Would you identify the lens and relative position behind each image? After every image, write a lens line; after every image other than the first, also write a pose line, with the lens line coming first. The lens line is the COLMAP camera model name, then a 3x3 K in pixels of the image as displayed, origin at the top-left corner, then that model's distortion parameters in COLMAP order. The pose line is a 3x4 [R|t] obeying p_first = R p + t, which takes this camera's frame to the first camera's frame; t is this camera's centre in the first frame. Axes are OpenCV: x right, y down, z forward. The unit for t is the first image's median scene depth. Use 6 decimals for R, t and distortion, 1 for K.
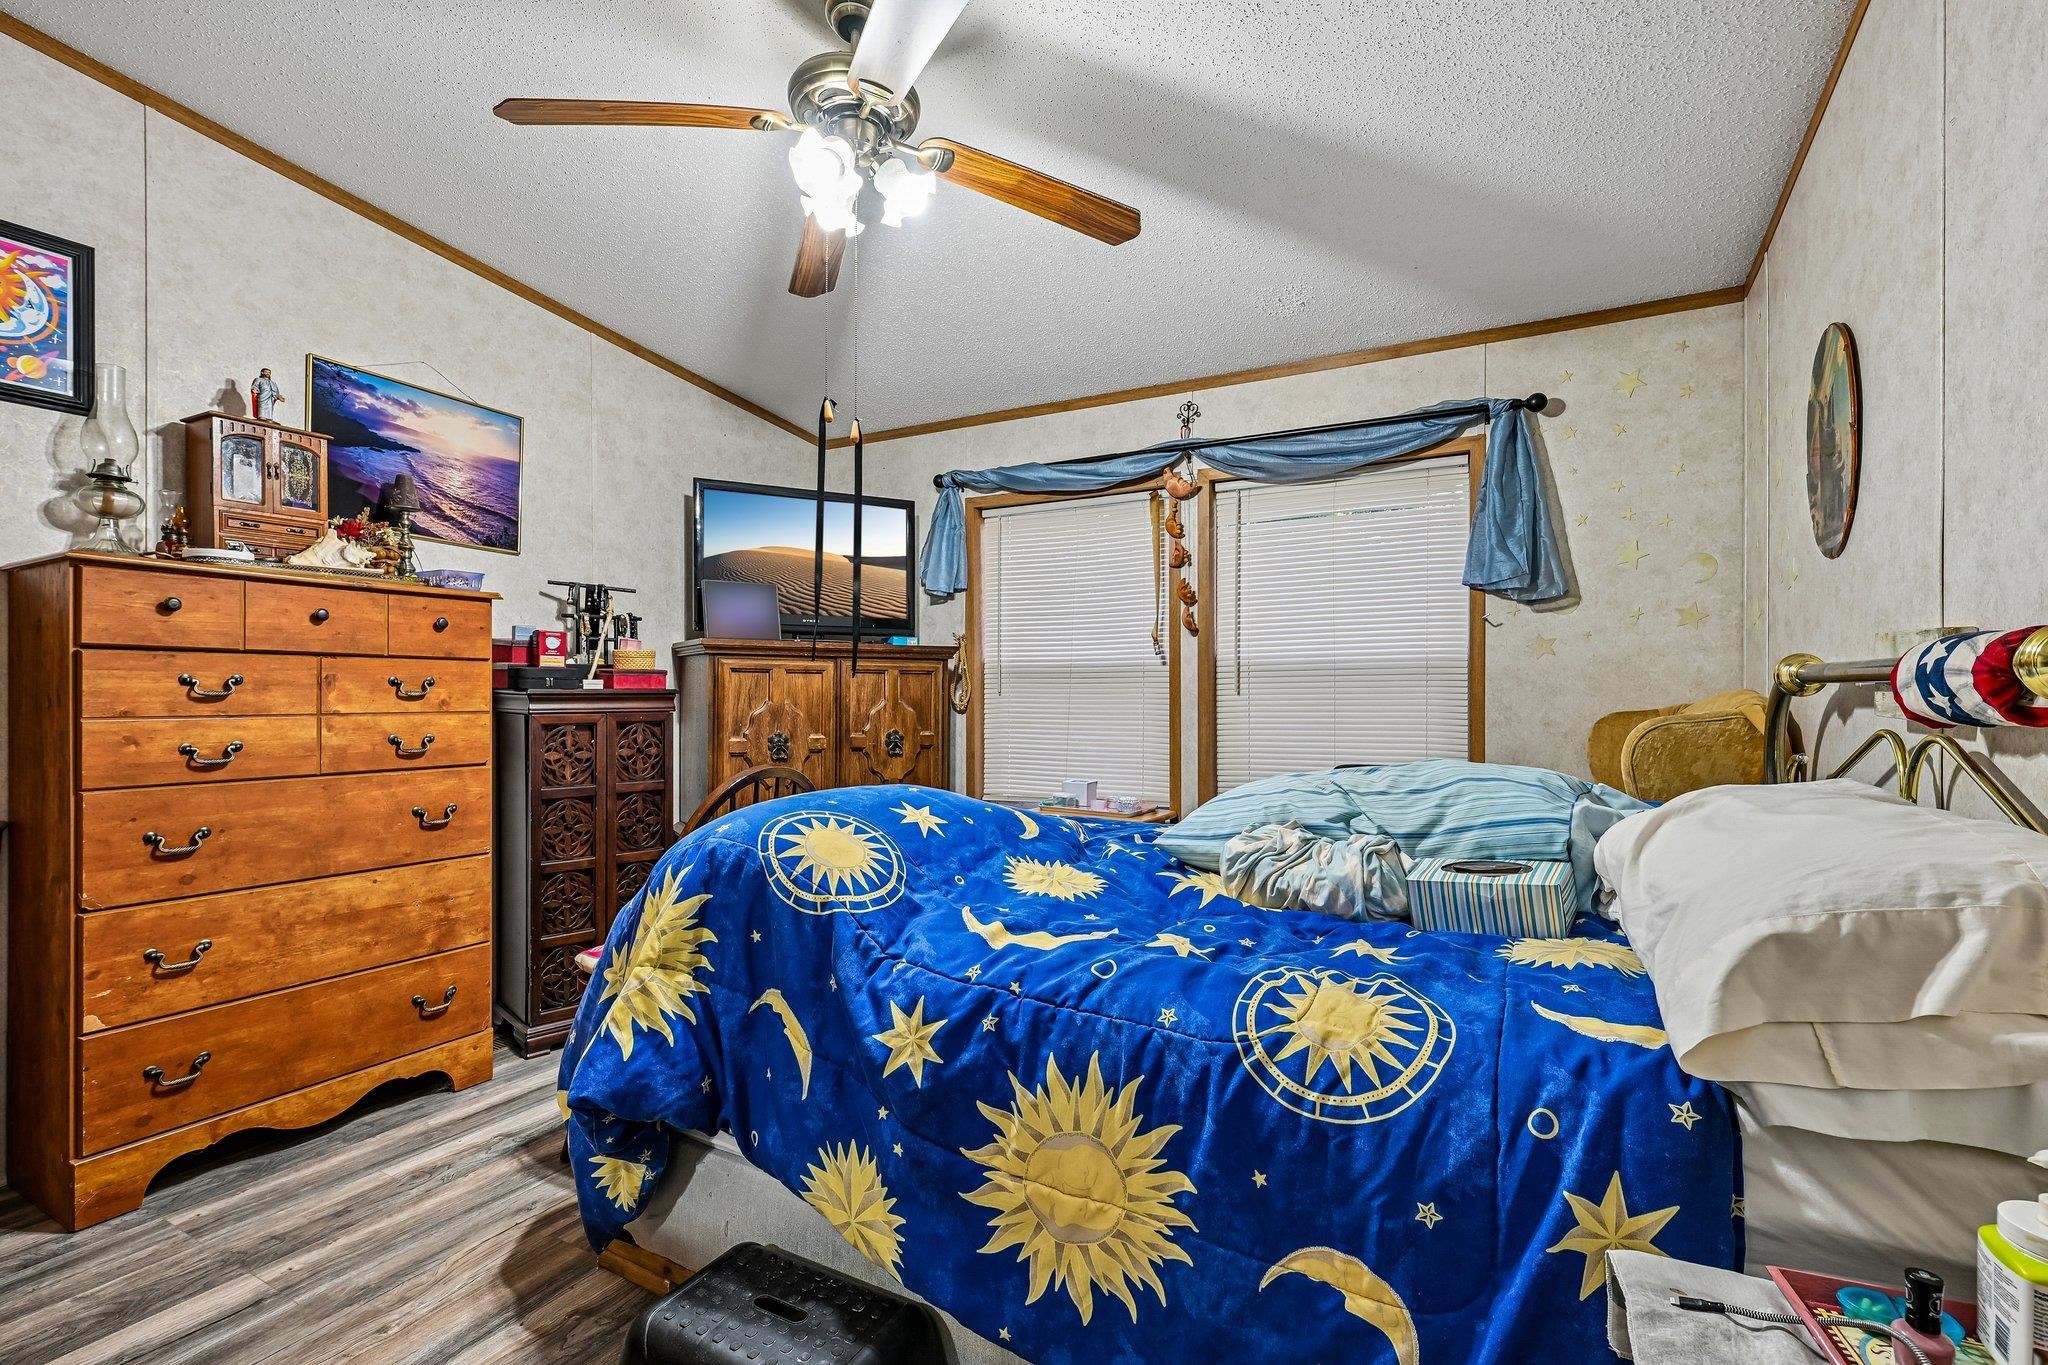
lens RADIAL K [[914.7, 0, 1038.6], [0, 914.7, 696.4], [0, 0, 1]] dist [-0.002111, 0.001616]
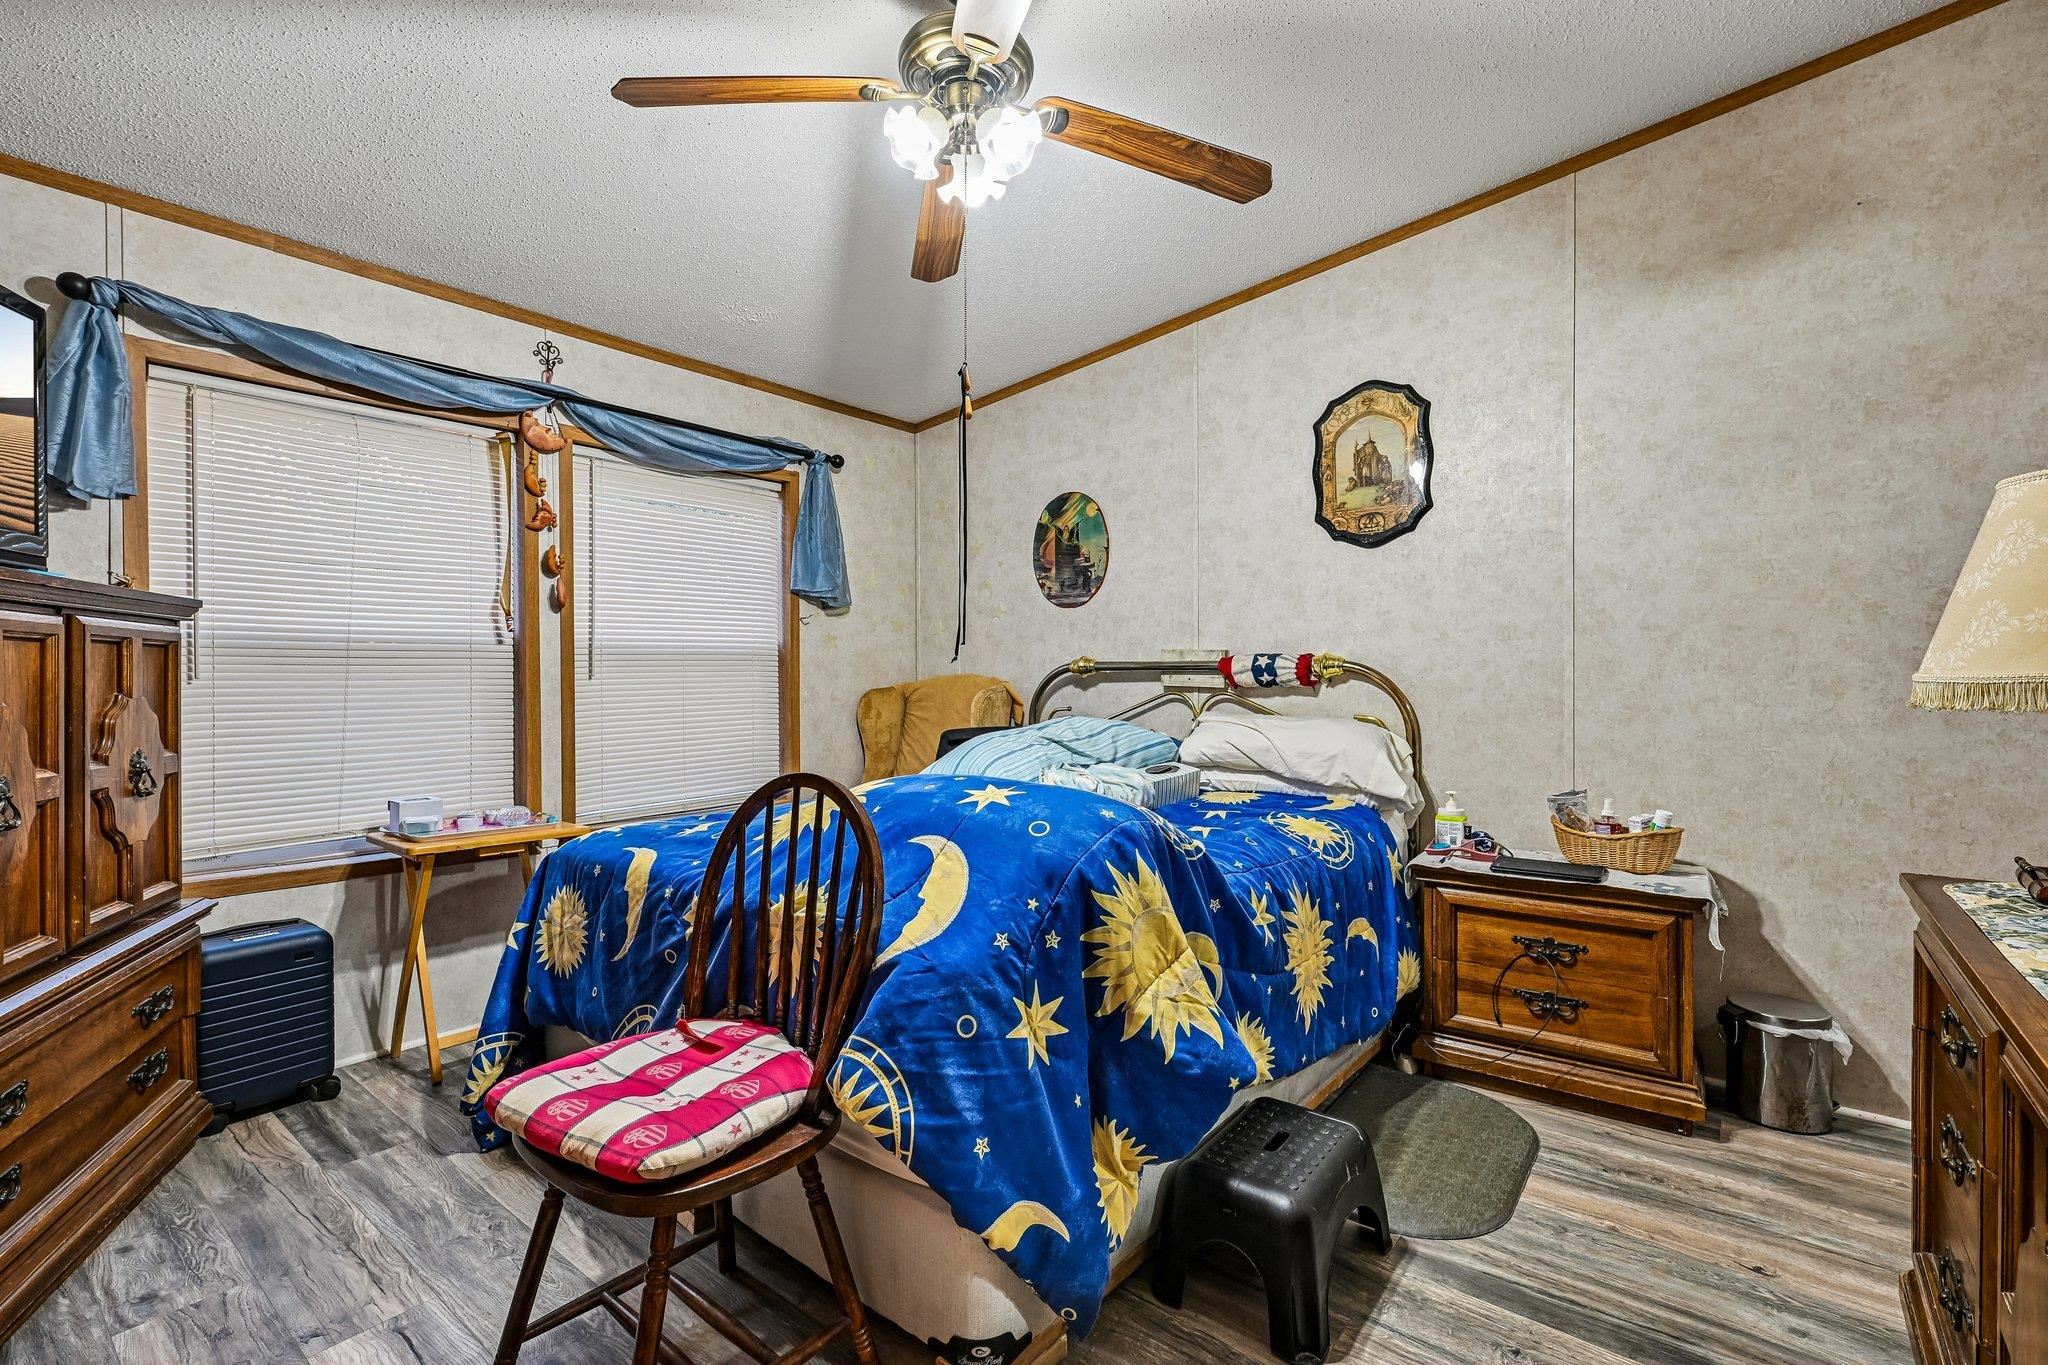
lens RADIAL K [[914.7, 0, 1029.1], [0, 914.7, 687.0], [0, 0, 1]] dist [-0.002111, 0.001616]
pose [[0.180692, -0.013900, 0.983441, -0.780044], [0.002769, 0.999903, 0.013624, -0.005507], [-0.983536, 0.000262, 0.180713, 0.501094]]
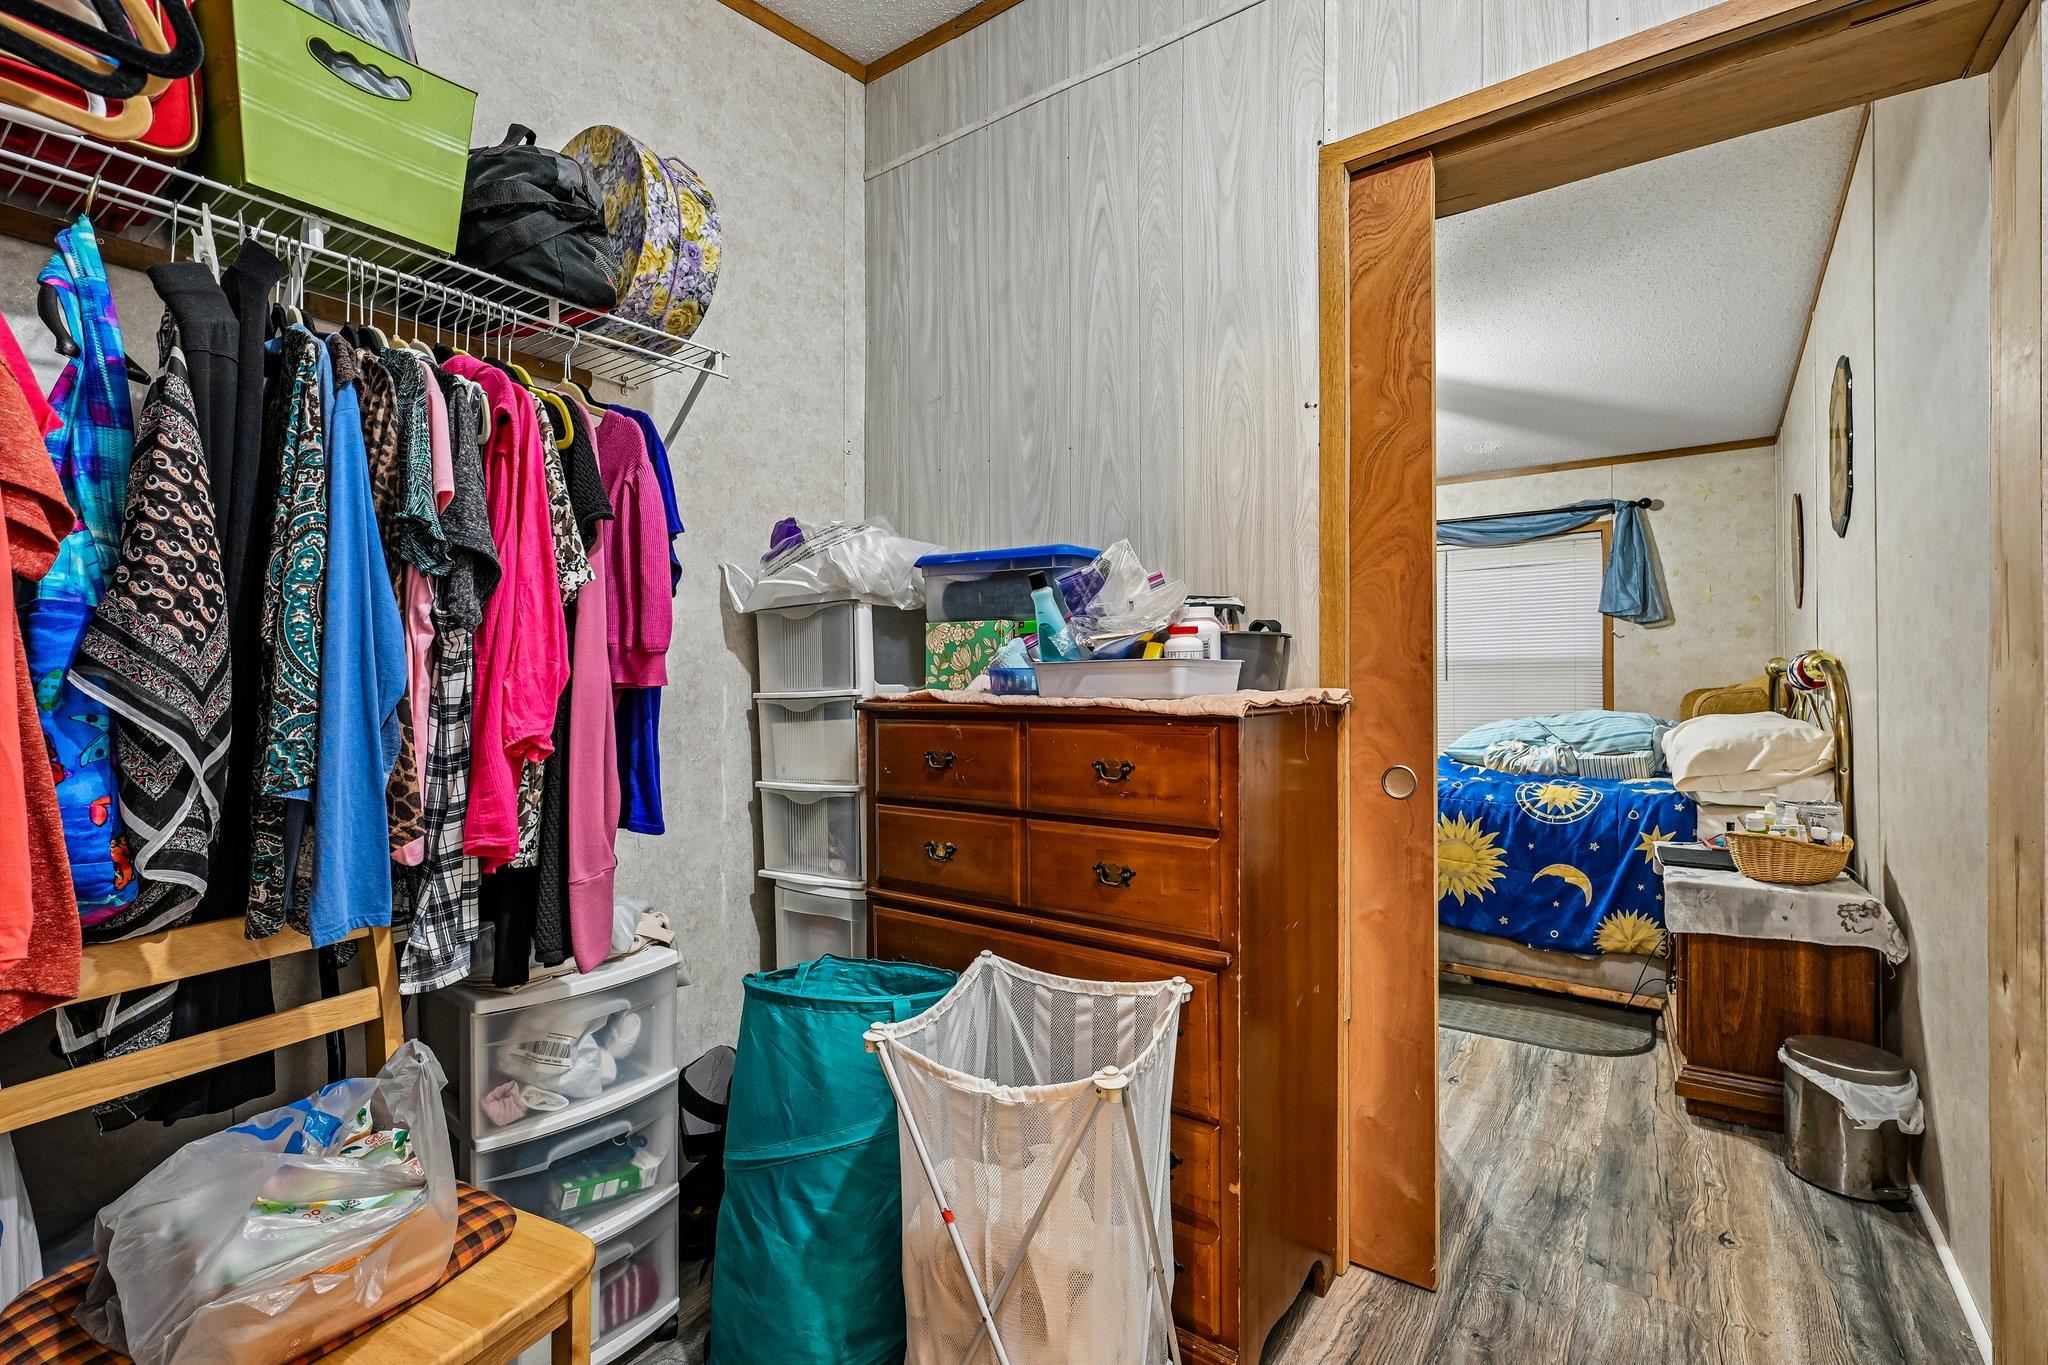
lens RADIAL K [[914.7, 0, 1025.1], [0, 914.7, 683.6], [0, 0, 1]] dist [-0.002111, 0.001616]
pose [[0.992818, -0.008157, -0.119352, -0.398871], [0.007776, 0.999963, -0.003657, 0.004093], [0.119378, 0.002703, 0.992845, -0.825336]]
